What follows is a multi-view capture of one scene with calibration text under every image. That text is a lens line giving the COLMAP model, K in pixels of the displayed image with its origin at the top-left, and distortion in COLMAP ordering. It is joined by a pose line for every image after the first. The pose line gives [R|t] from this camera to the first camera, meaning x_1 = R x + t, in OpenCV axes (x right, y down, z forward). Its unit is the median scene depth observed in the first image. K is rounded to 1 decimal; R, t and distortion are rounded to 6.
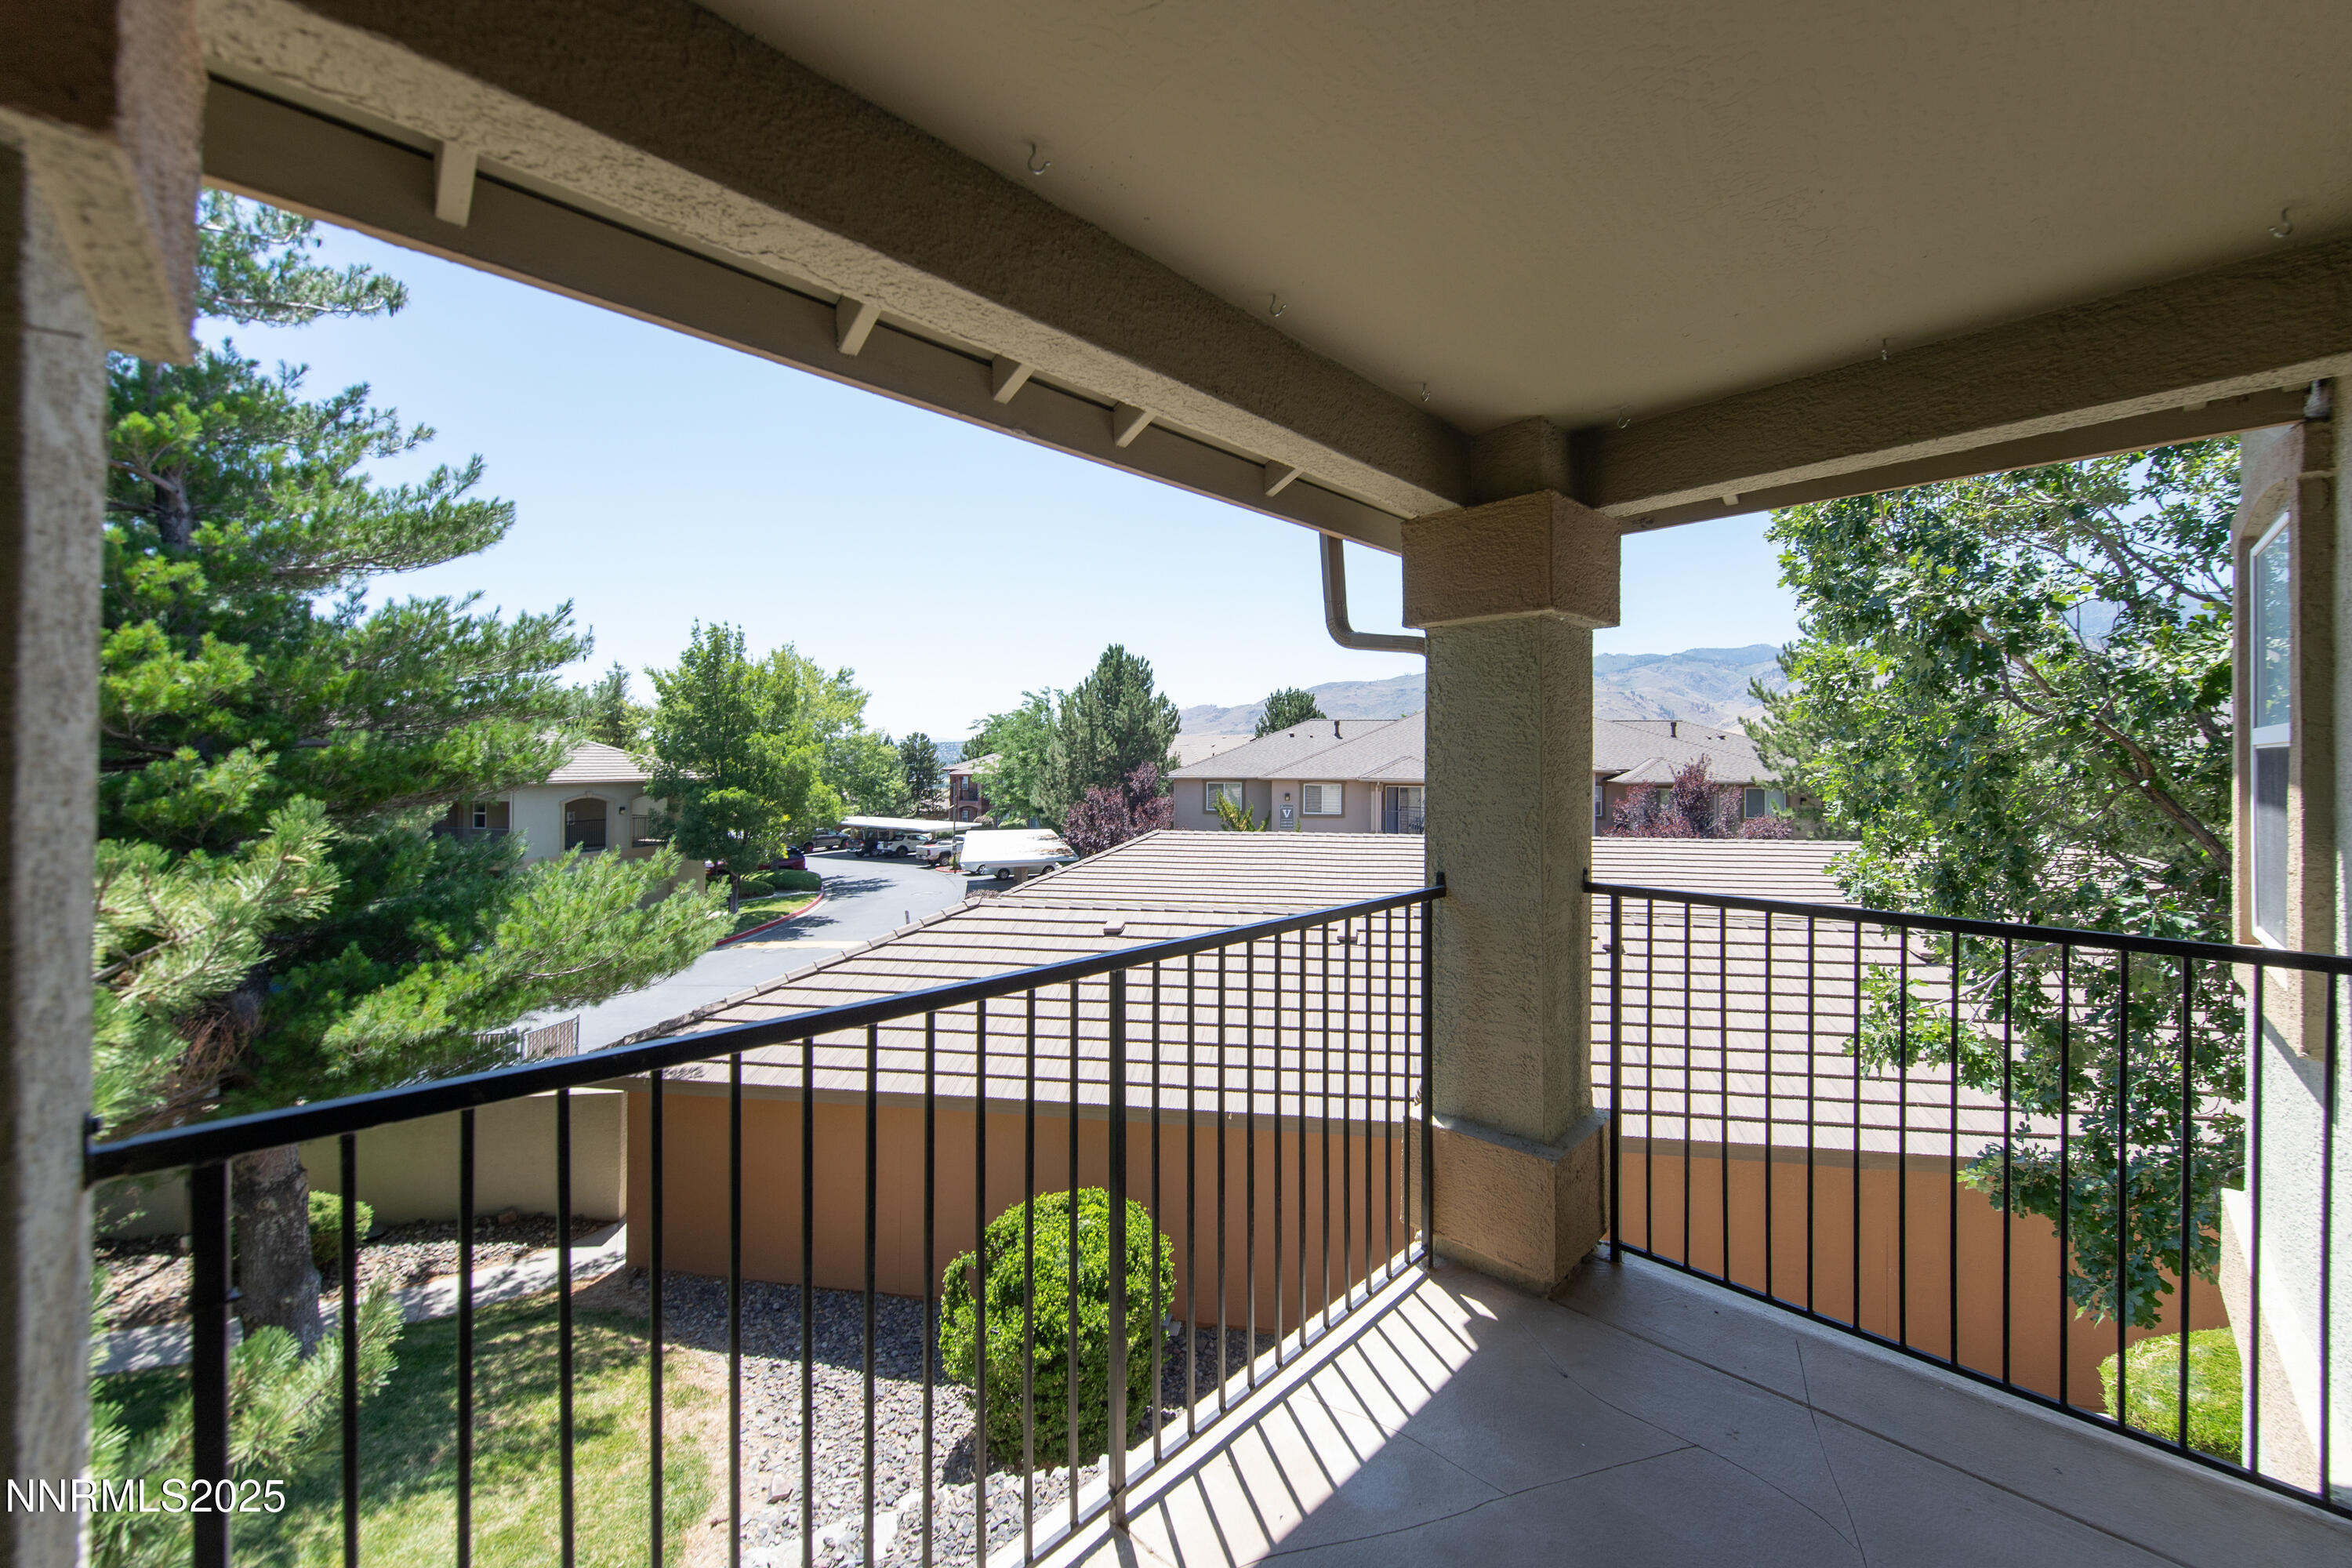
lens RADIAL K [[905.9, 0, 1176.0], [0, 905.9, 784.0], [0, 0, 1]] dist [-0.000570, -0.000072]
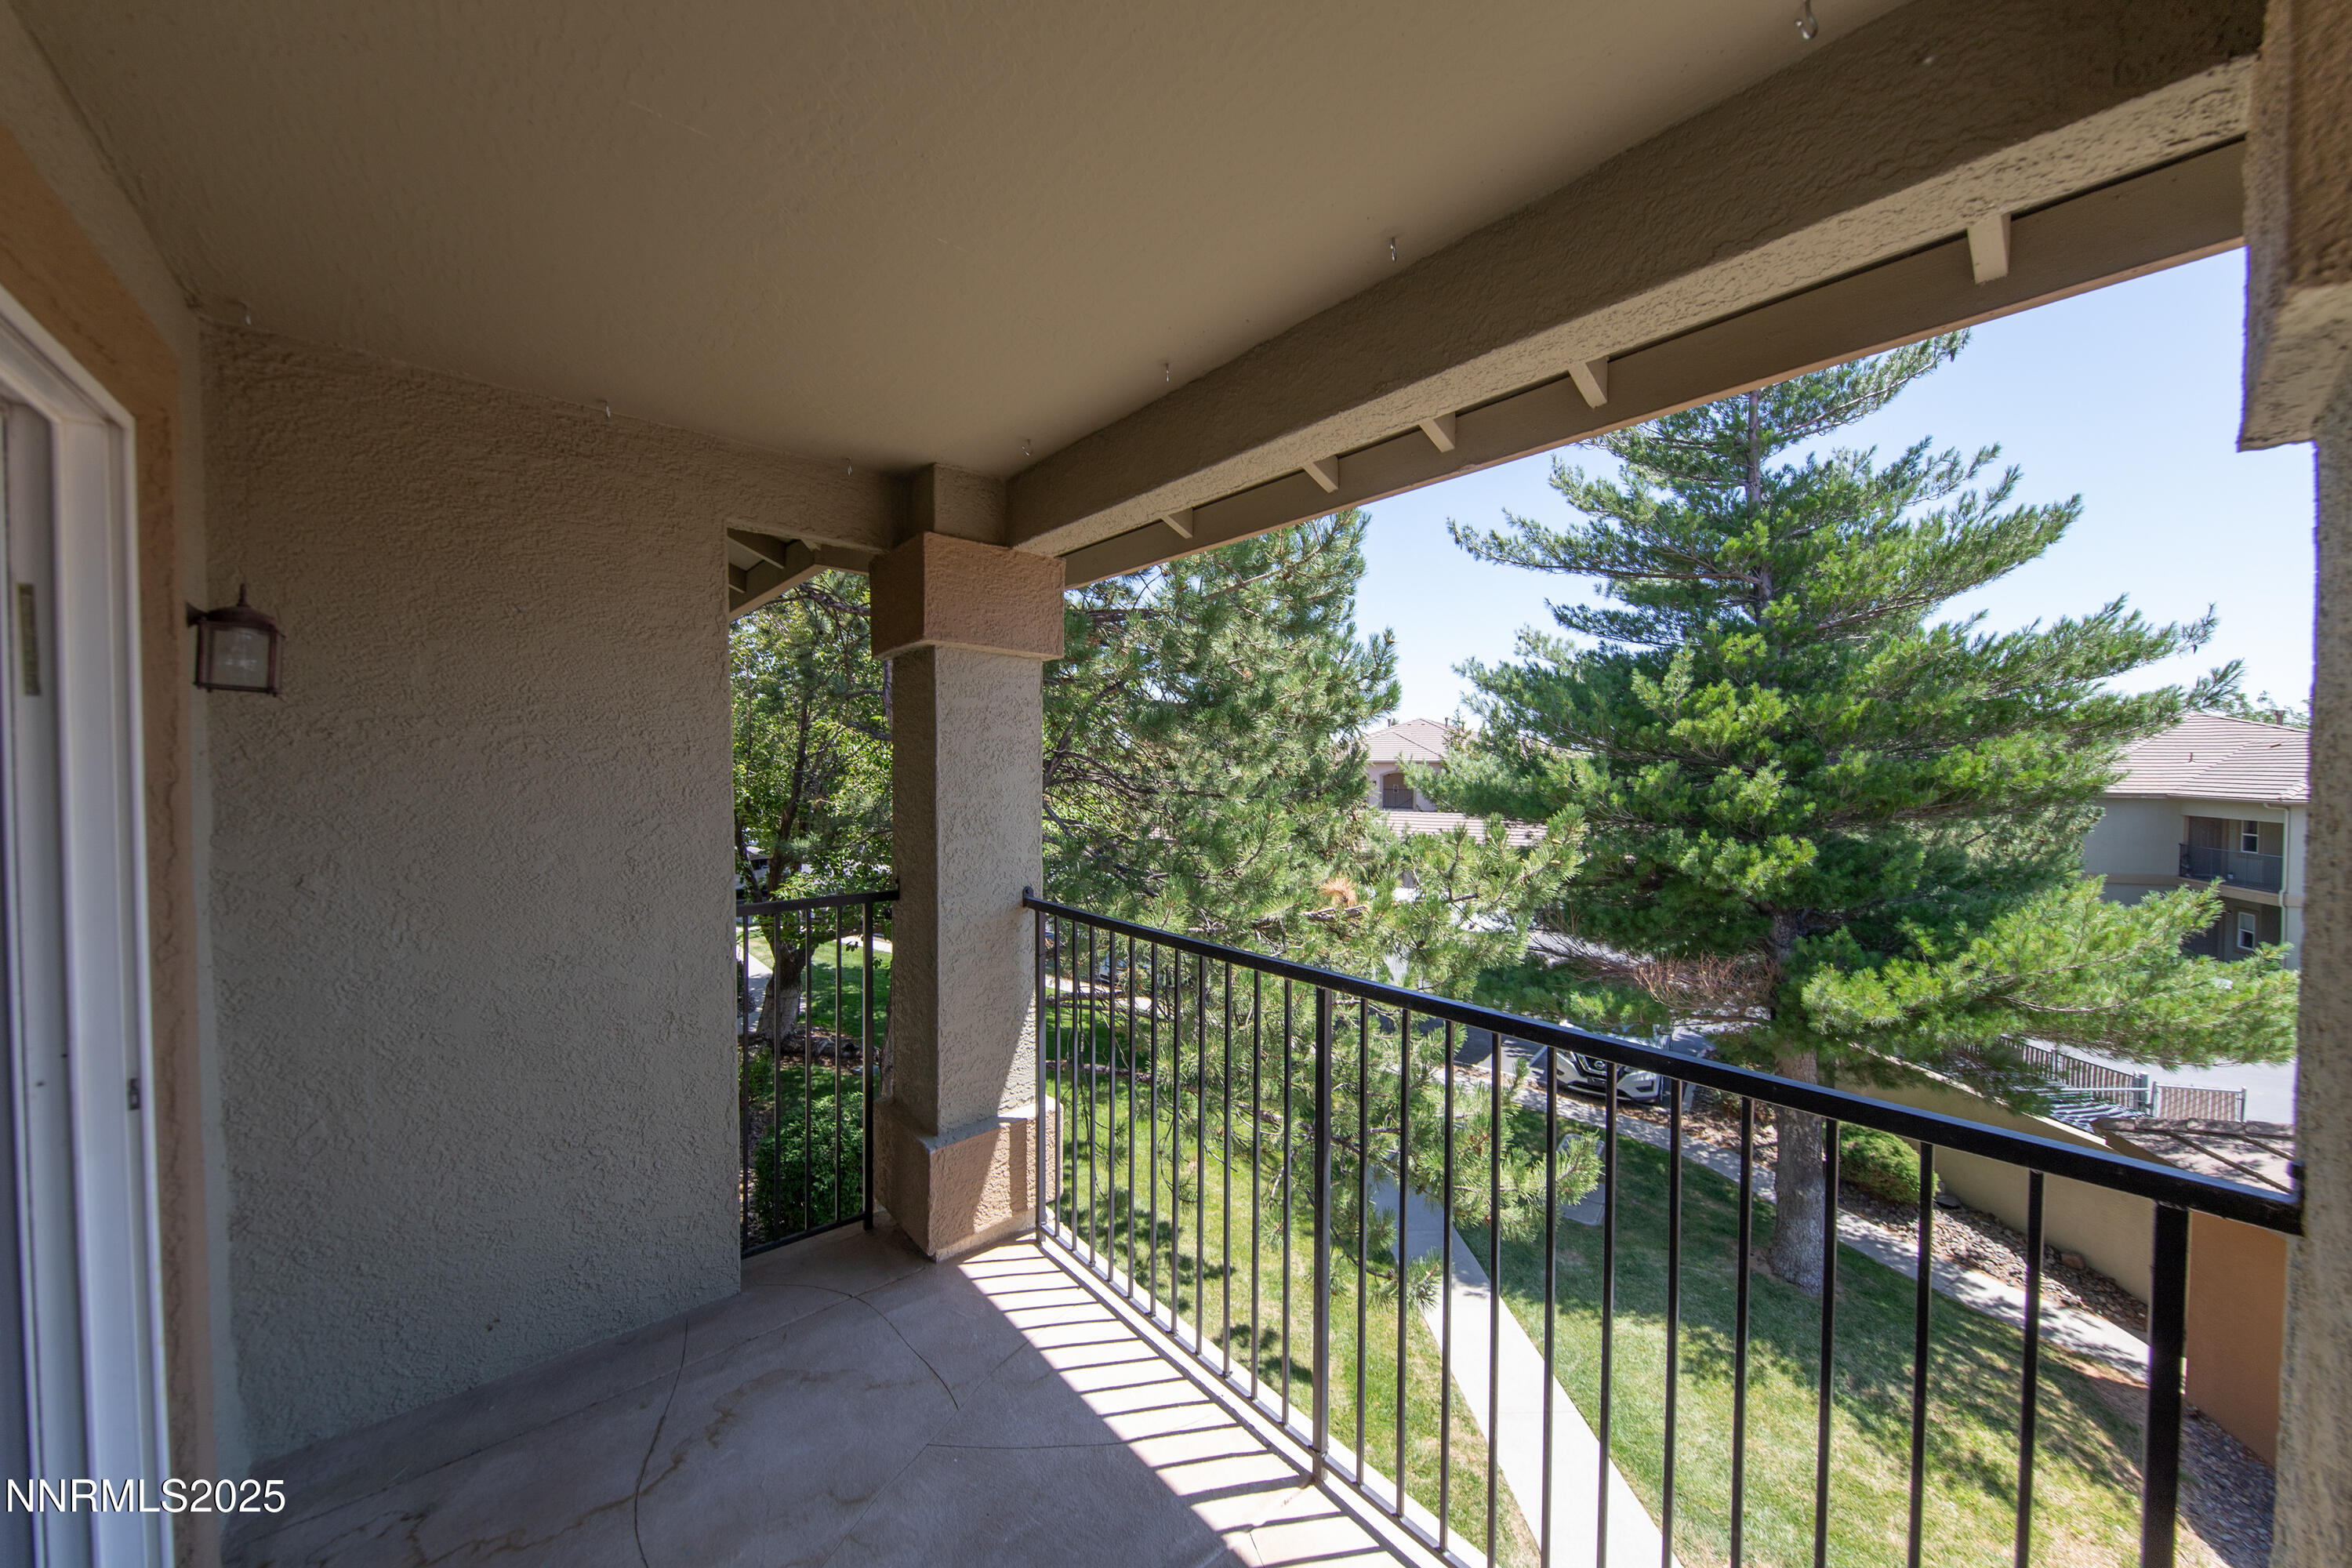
lens RADIAL K [[884.5, 0, 1176.0], [0, 884.5, 784.0], [0, 0, 1]] dist [-0.000582, -0.000093]
pose [[-0.094702, 0.033882, -0.994929, 0.315104], [-0.020300, 0.999147, 0.035958, -0.036466], [0.995299, 0.023603, -0.093934, 0.202703]]
